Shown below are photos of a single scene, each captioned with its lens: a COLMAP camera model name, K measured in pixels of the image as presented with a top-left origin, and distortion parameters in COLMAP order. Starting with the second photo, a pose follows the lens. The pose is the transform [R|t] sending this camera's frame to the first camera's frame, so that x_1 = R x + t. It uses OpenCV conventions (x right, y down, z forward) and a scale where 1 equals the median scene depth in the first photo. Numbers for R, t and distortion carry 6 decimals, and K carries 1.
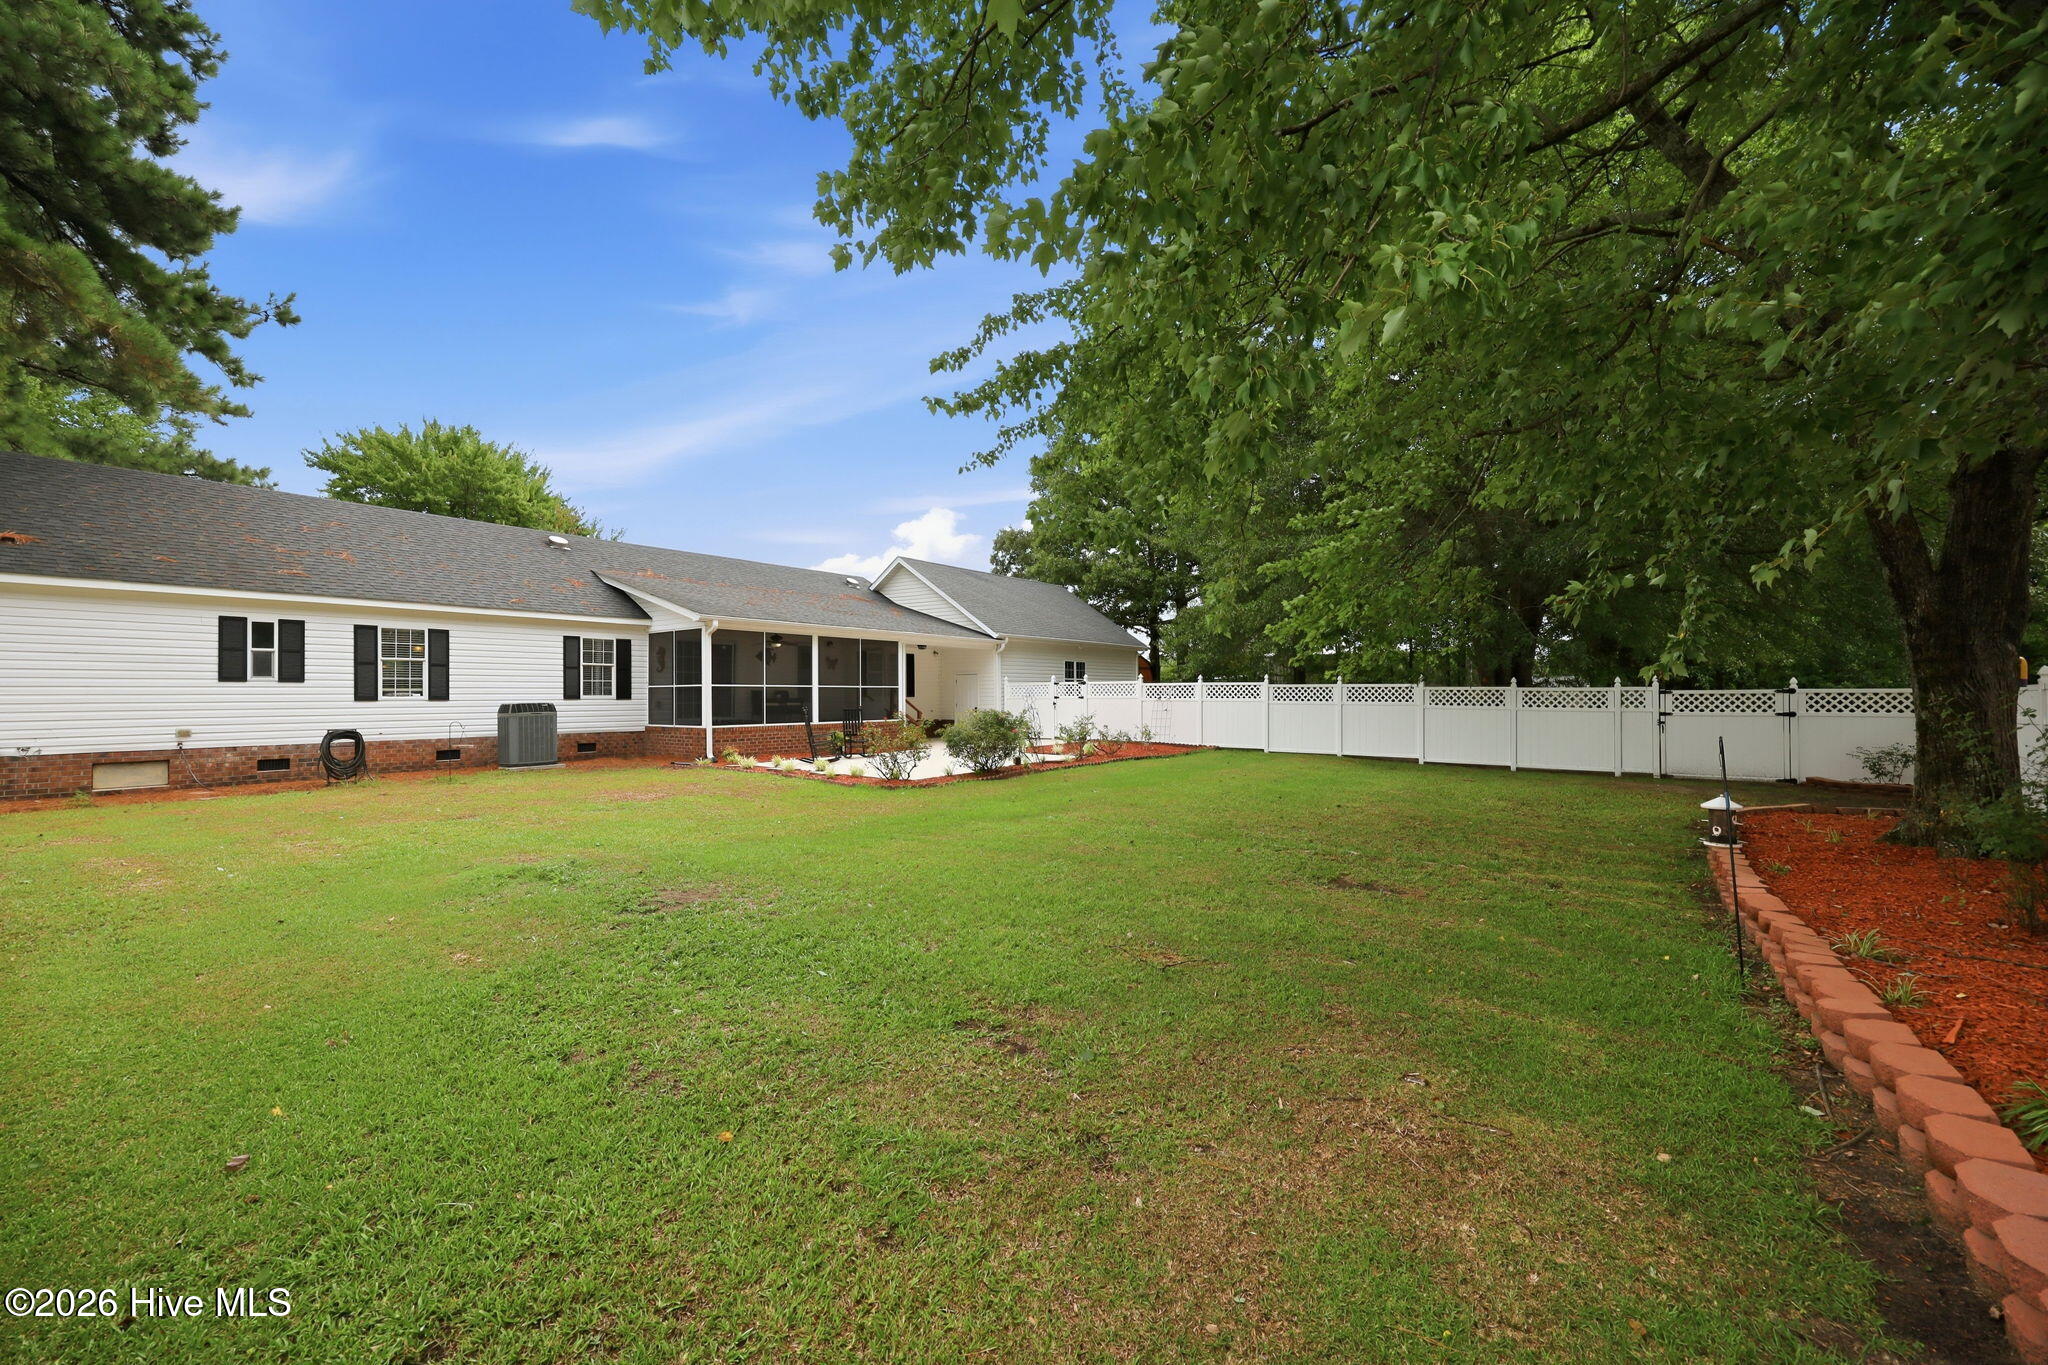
lens RADIAL K [[846.9, 0, 1019.3], [0, 846.9, 683.1], [0, 0, 1]] dist [0.004204, 0.000724]
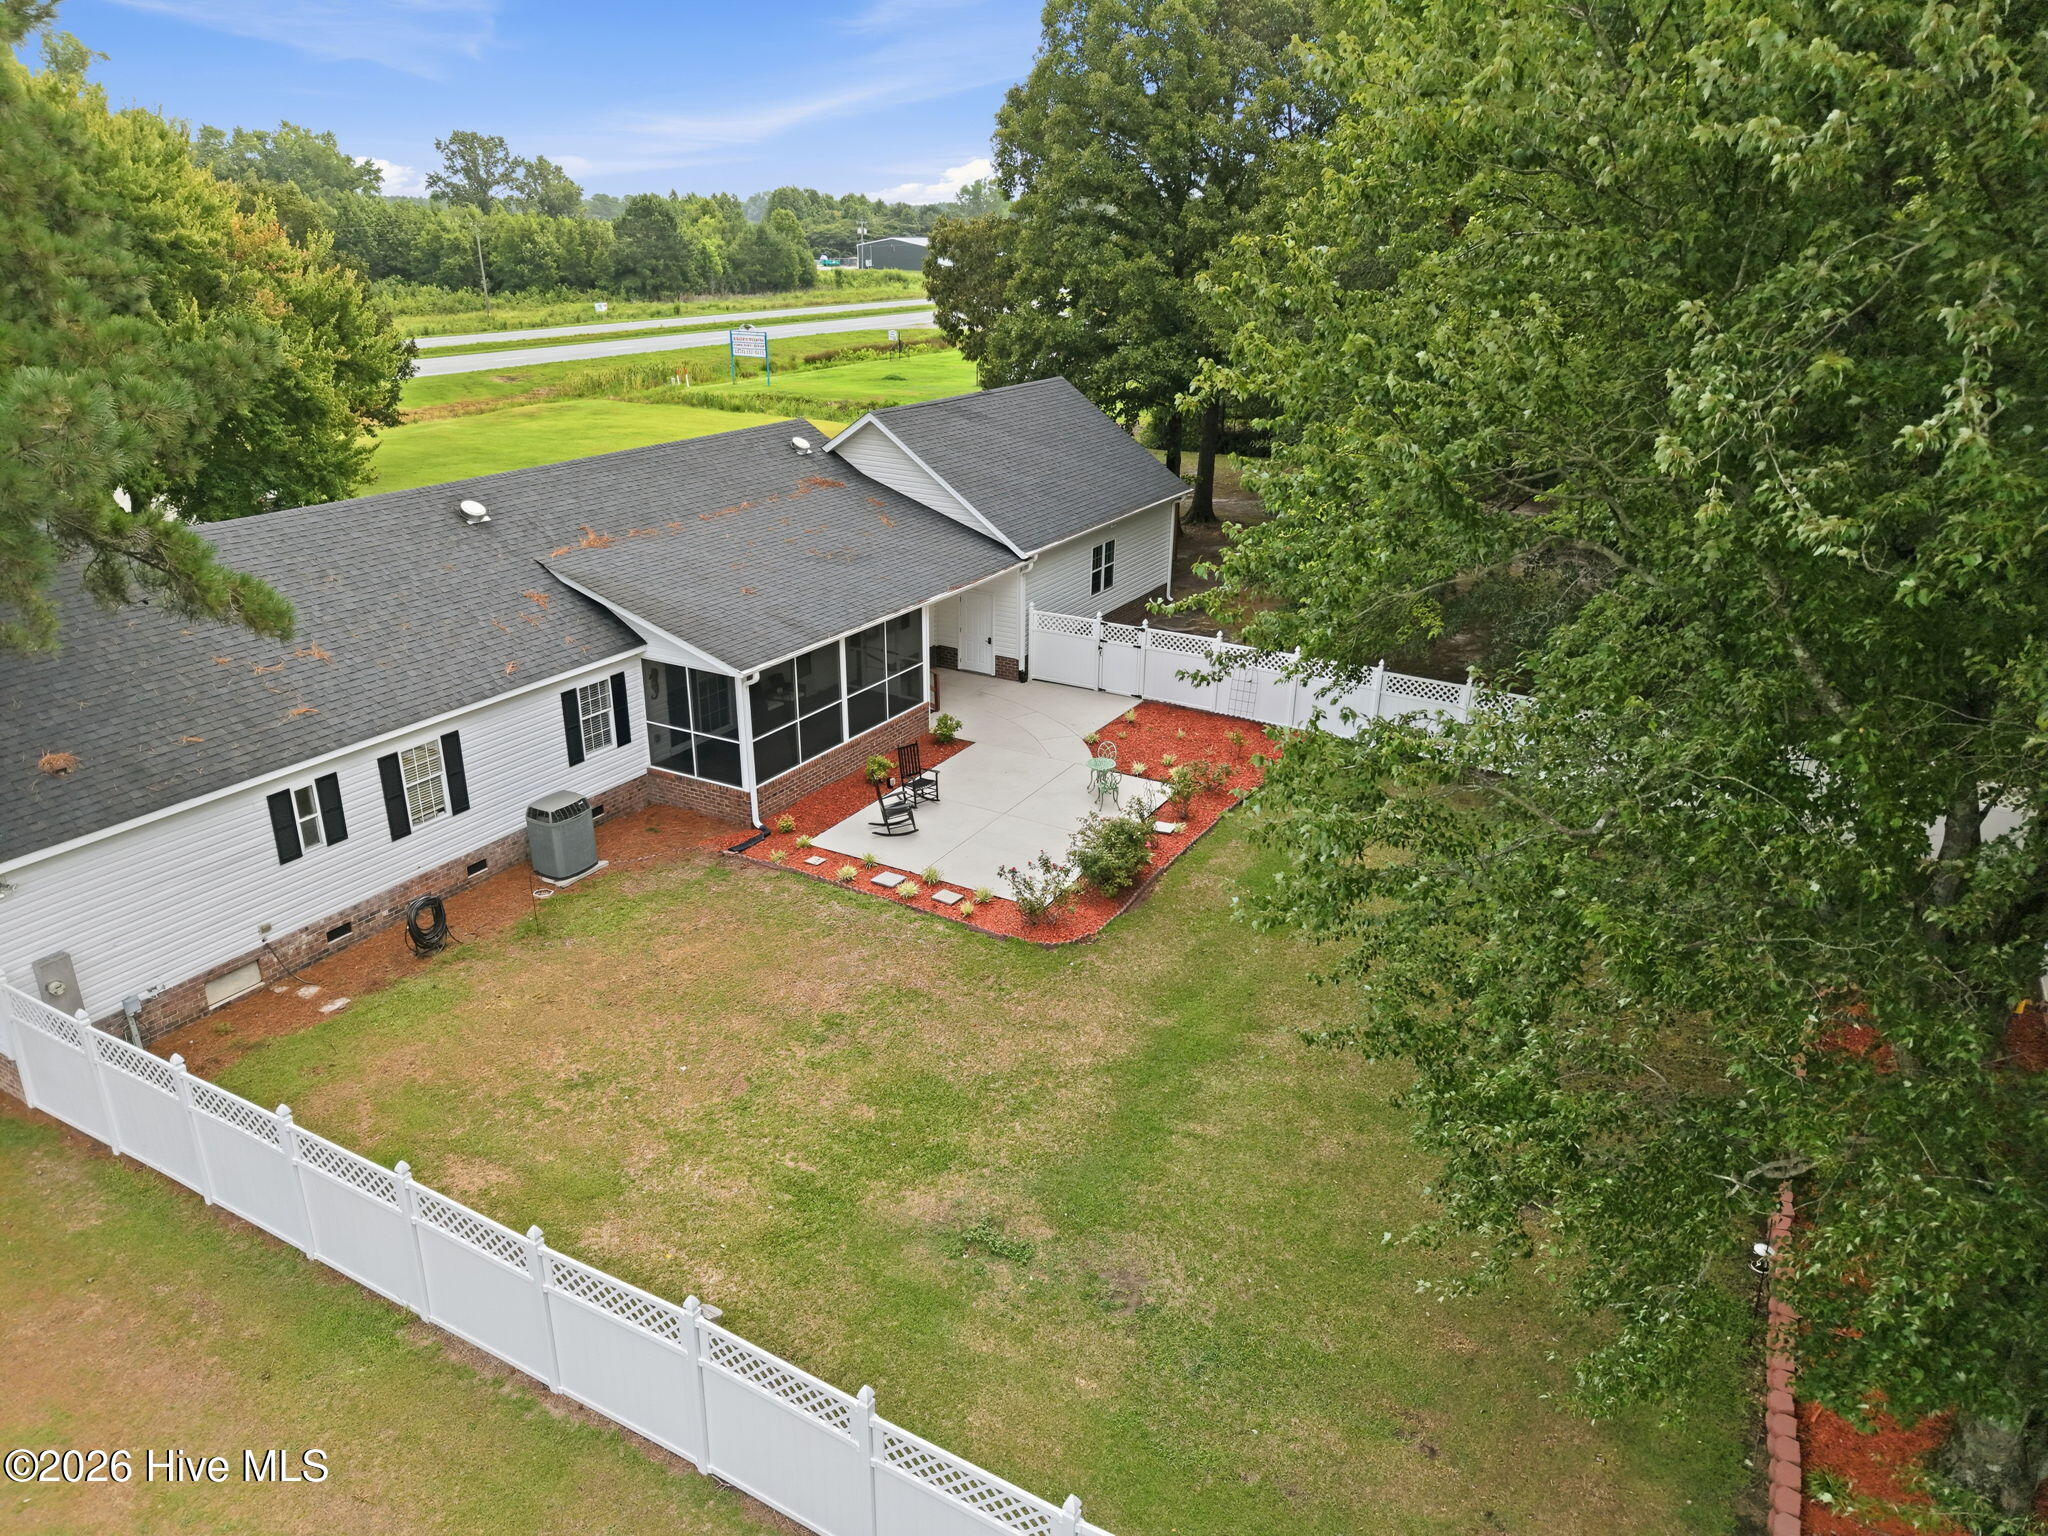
lens RADIAL K [[1385.2, 0, 1018.4], [0, 1385.2, 768.3], [0, 0, 1]] dist [0.011268, 0.000034]
pose [[0.991689, -0.041181, 0.121887, -0.295728], [-0.007467, 0.927369, 0.374074, -0.528870], [-0.128439, -0.371875, 0.919354, -0.315447]]
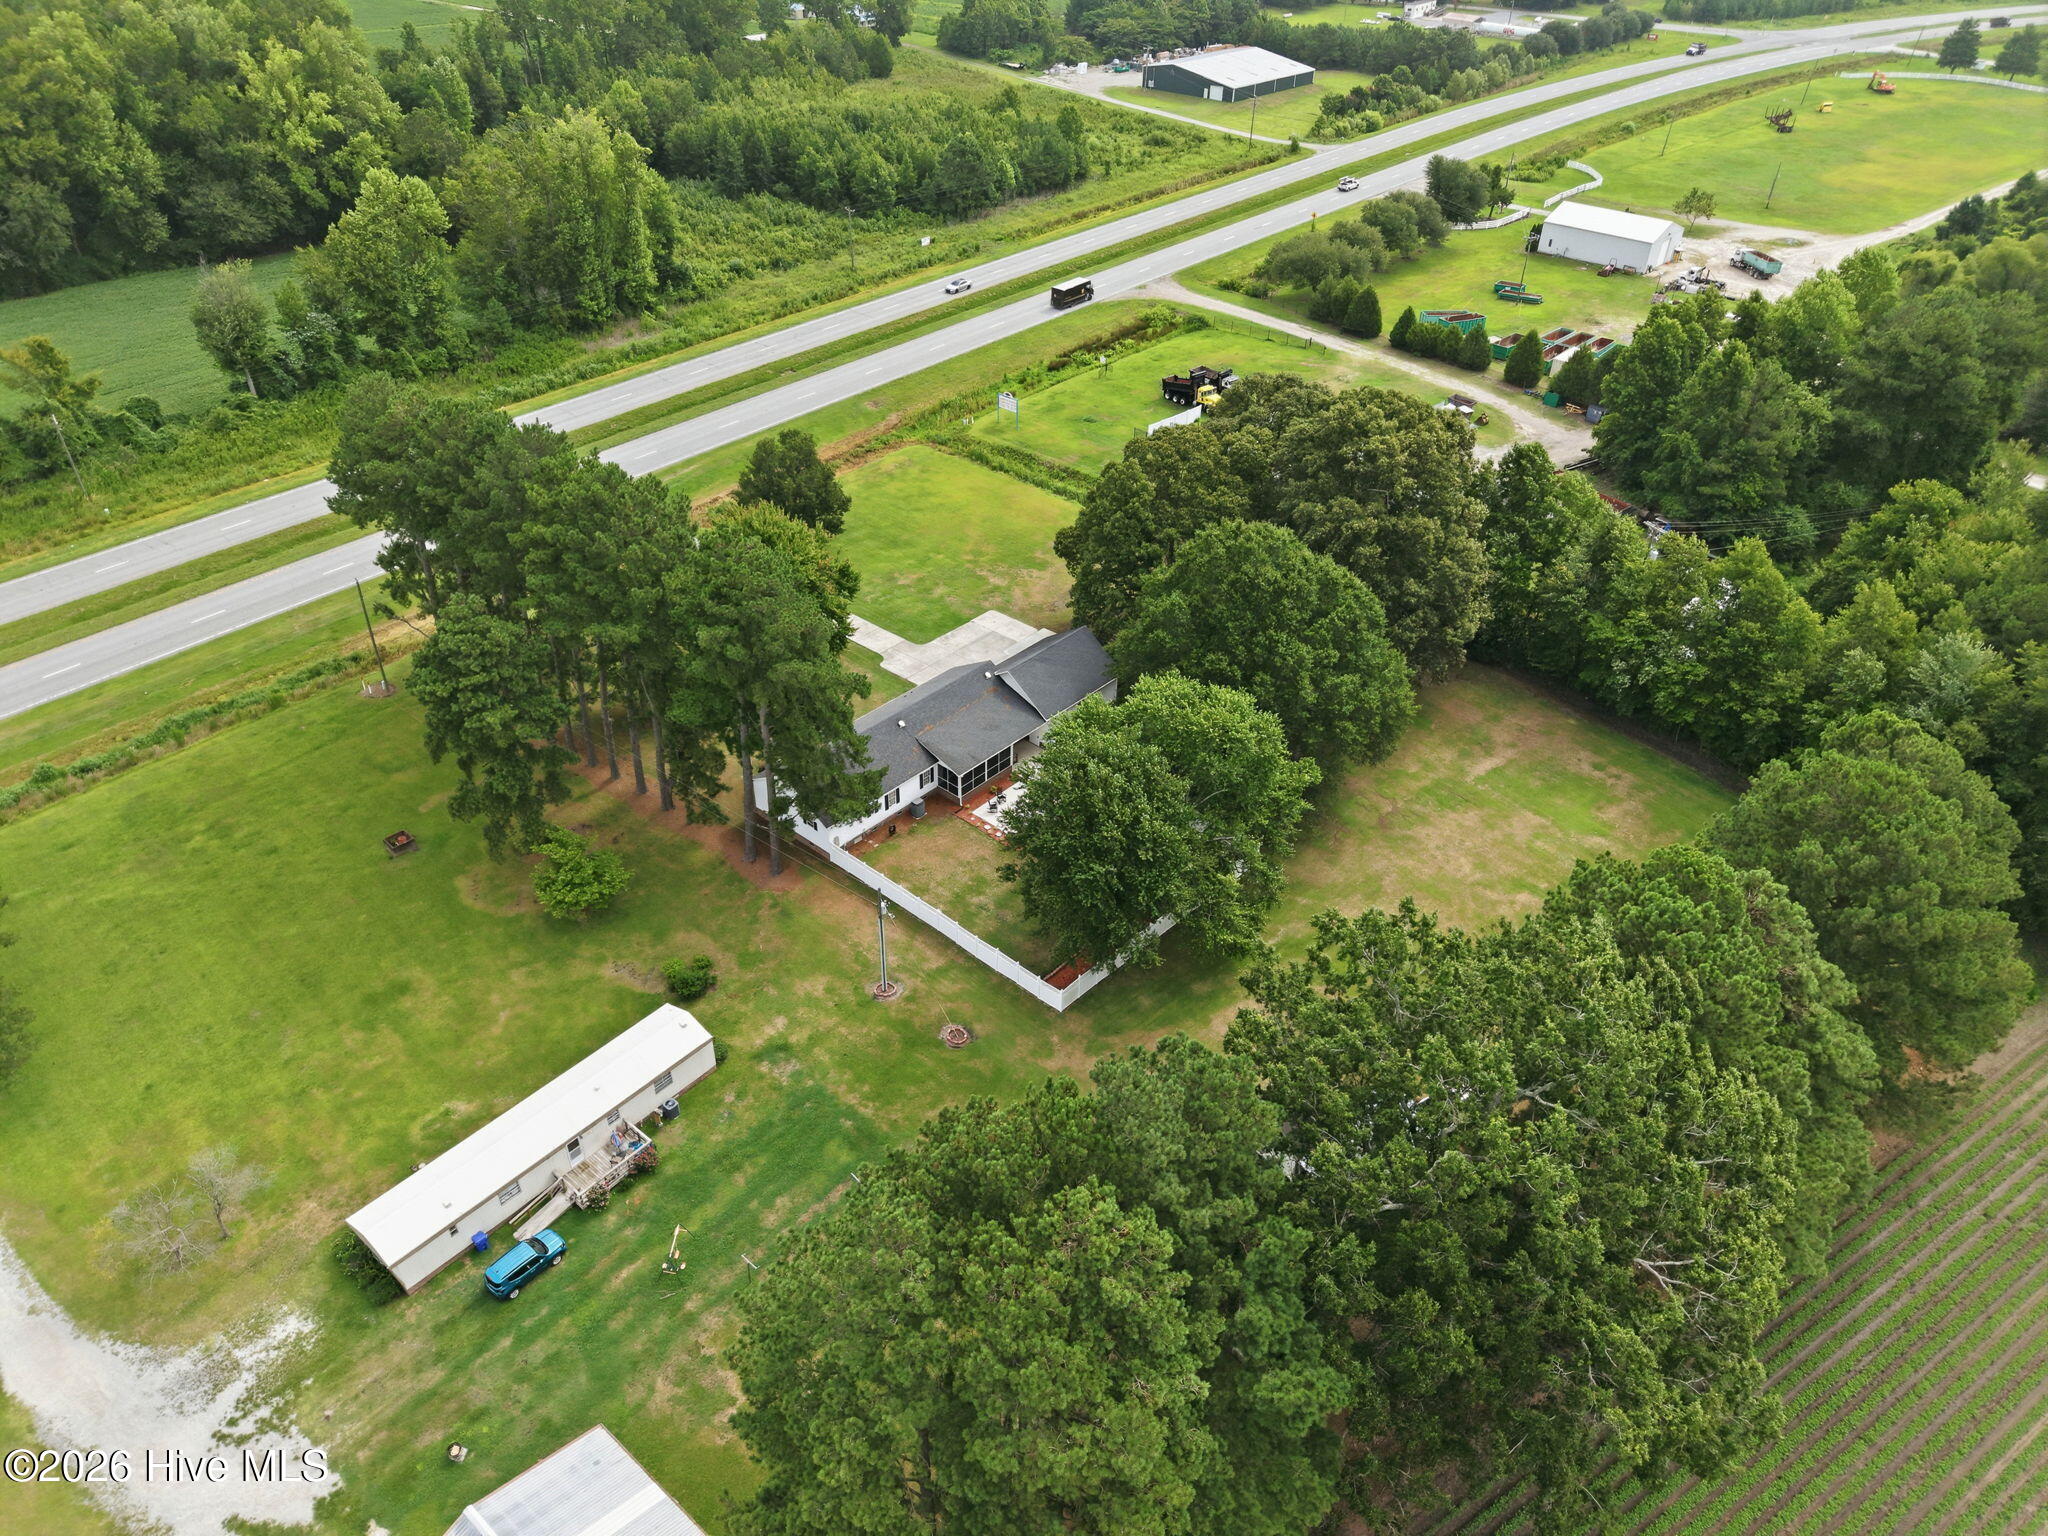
lens RADIAL K [[1385.2, 0, 1026.1], [0, 1385.2, 768.1], [0, 0, 1]] dist [0.011268, 0.000034]
pose [[0.996448, 0.051990, -0.066250, 0.309144], [-0.003416, 0.810994, 0.585044, -3.746843], [0.084144, -0.582740, 0.808291, -3.913756]]
